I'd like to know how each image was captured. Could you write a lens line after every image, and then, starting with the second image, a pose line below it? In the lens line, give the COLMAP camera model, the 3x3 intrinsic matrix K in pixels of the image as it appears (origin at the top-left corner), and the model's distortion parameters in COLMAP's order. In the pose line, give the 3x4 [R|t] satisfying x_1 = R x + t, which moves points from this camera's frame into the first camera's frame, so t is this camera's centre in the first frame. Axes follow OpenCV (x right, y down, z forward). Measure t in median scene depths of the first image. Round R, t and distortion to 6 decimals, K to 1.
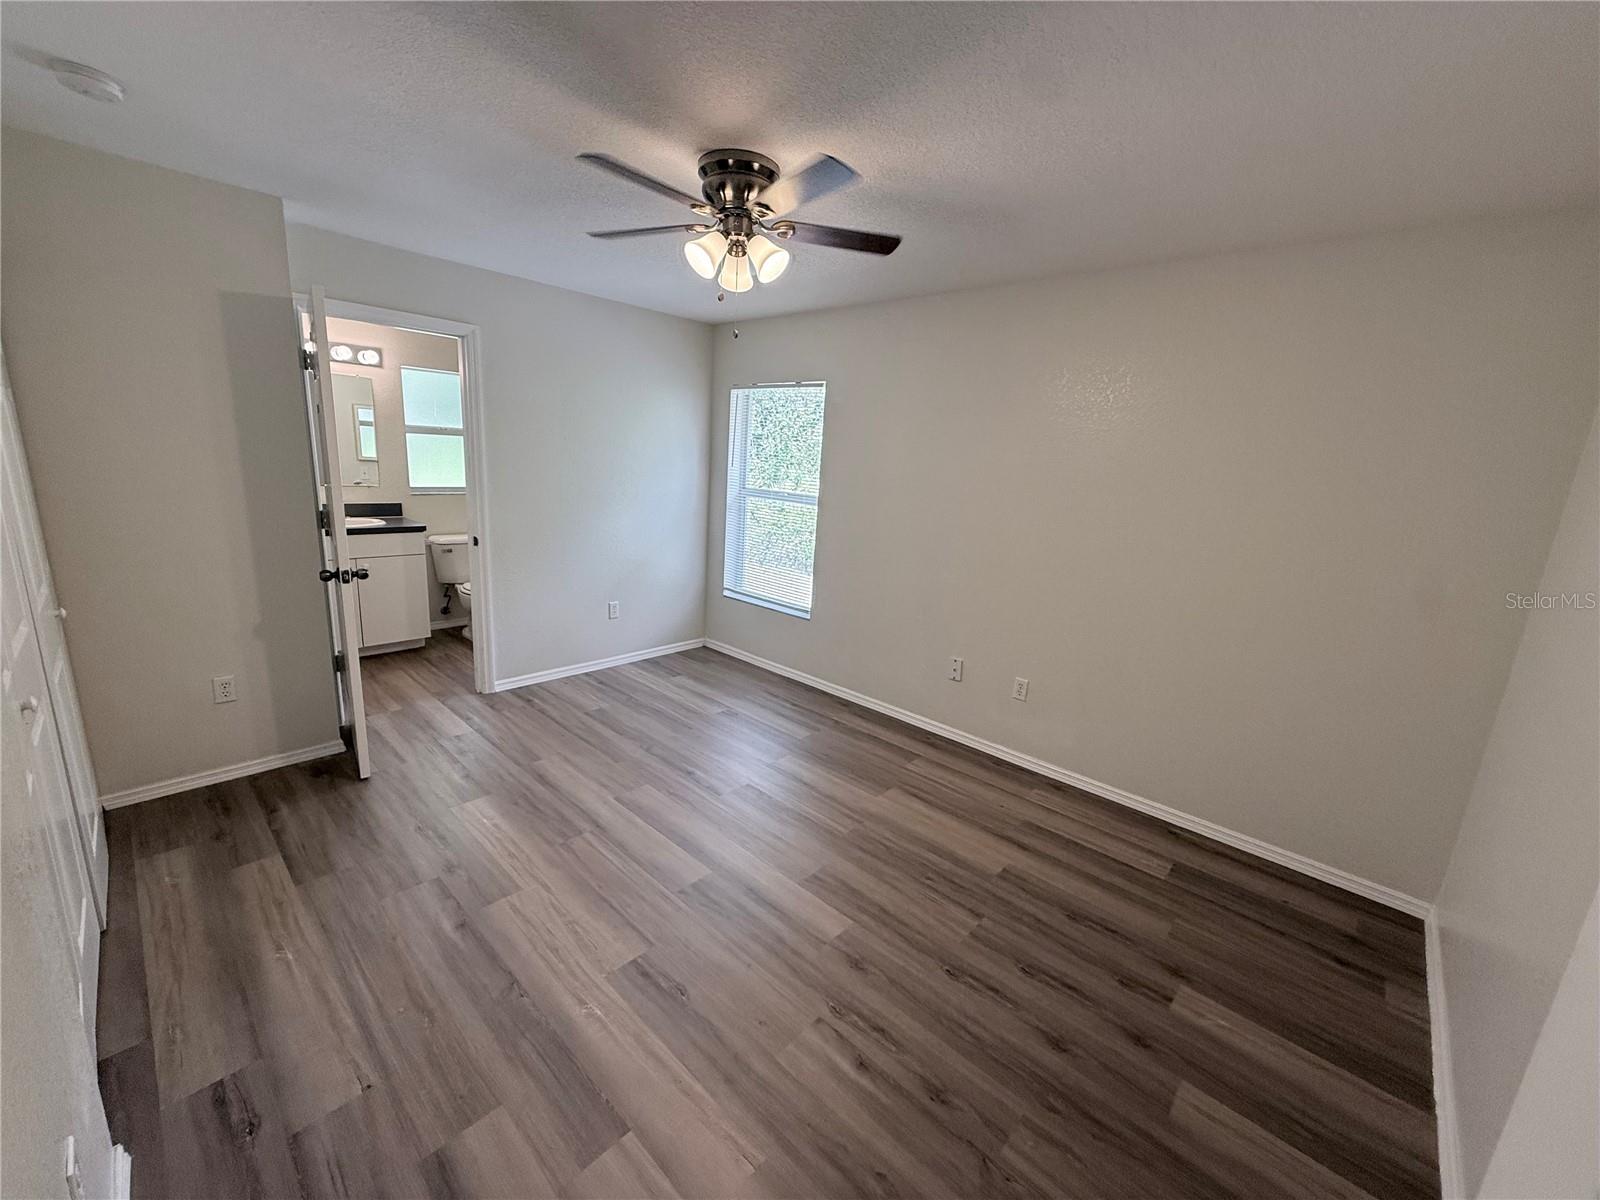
lens RADIAL K [[635.7, 0, 795.6], [0, 635.7, 594.1], [0, 0, 1]] dist [-0.000445, 0.000405]
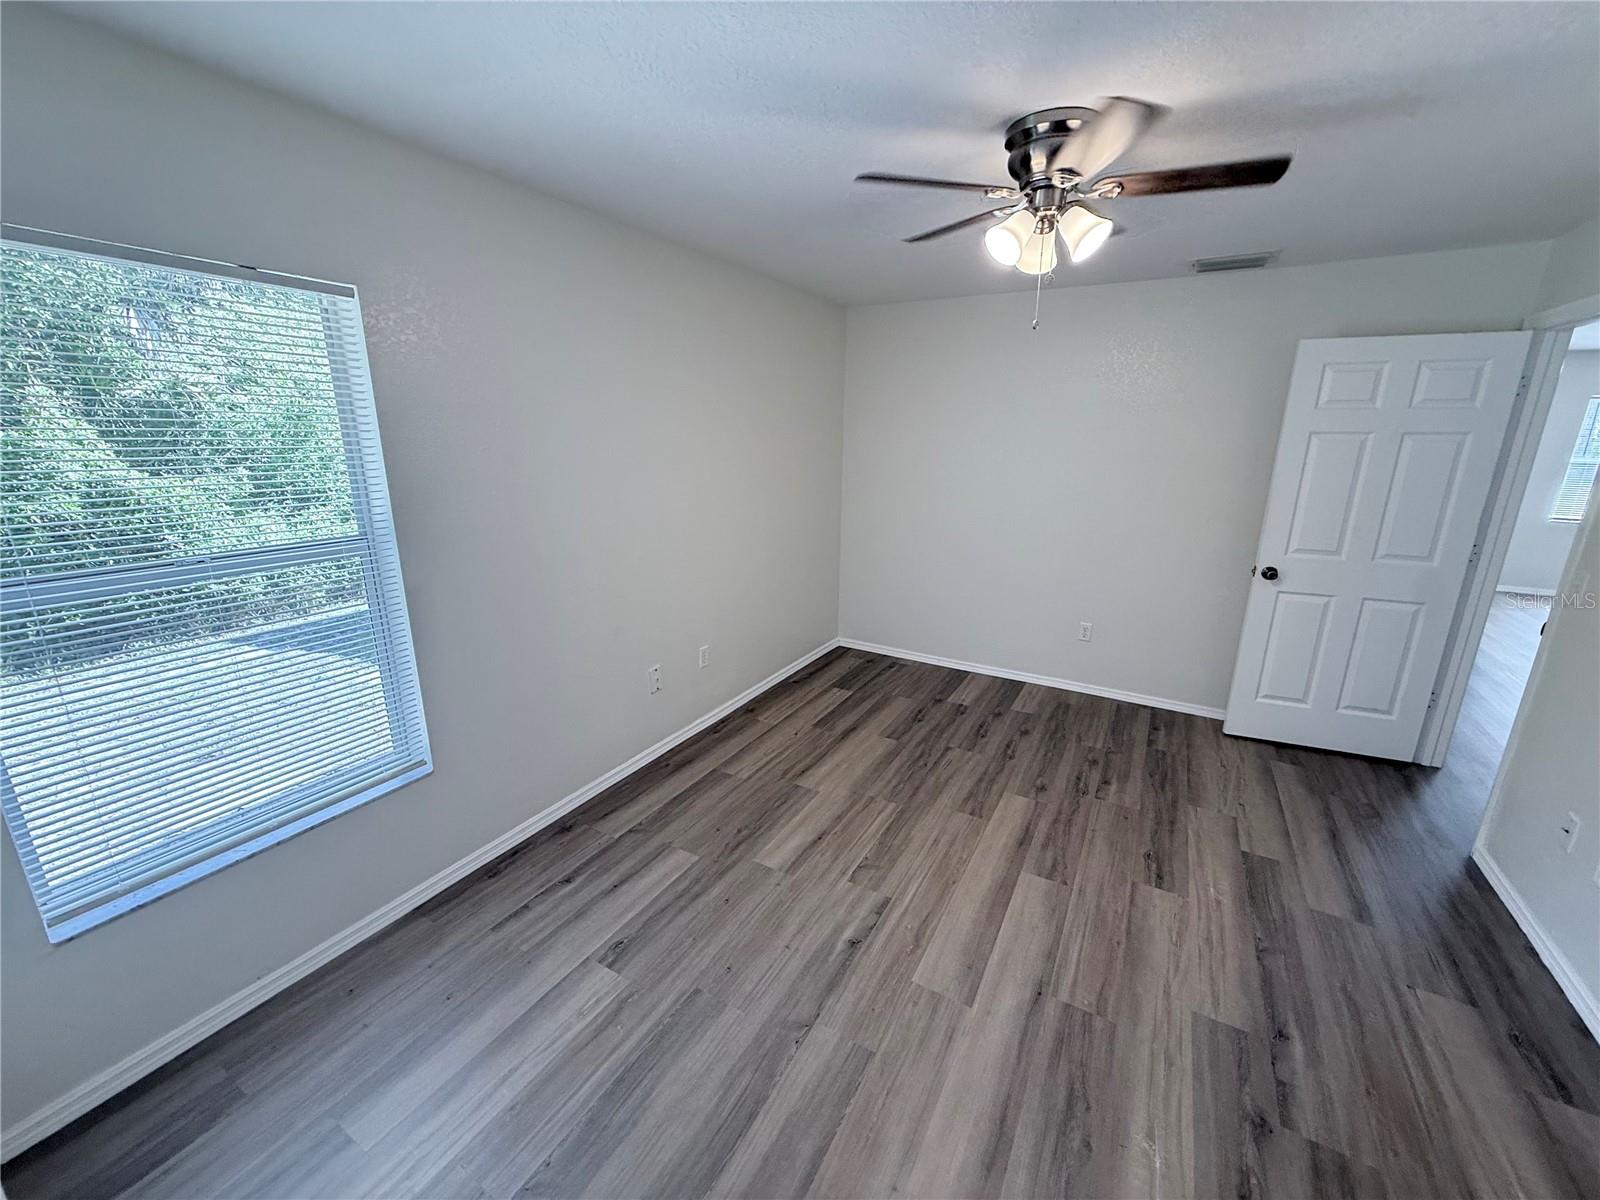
lens RADIAL K [[635.7, 0, 795.6], [0, 635.7, 594.1], [0, 0, 1]] dist [-0.000445, 0.000405]
pose [[-0.216220, -0.303792, 0.927879, -0.883161], [0.187821, 0.919667, 0.344871, -0.398315], [-0.958109, 0.248843, -0.141792, 1.416273]]
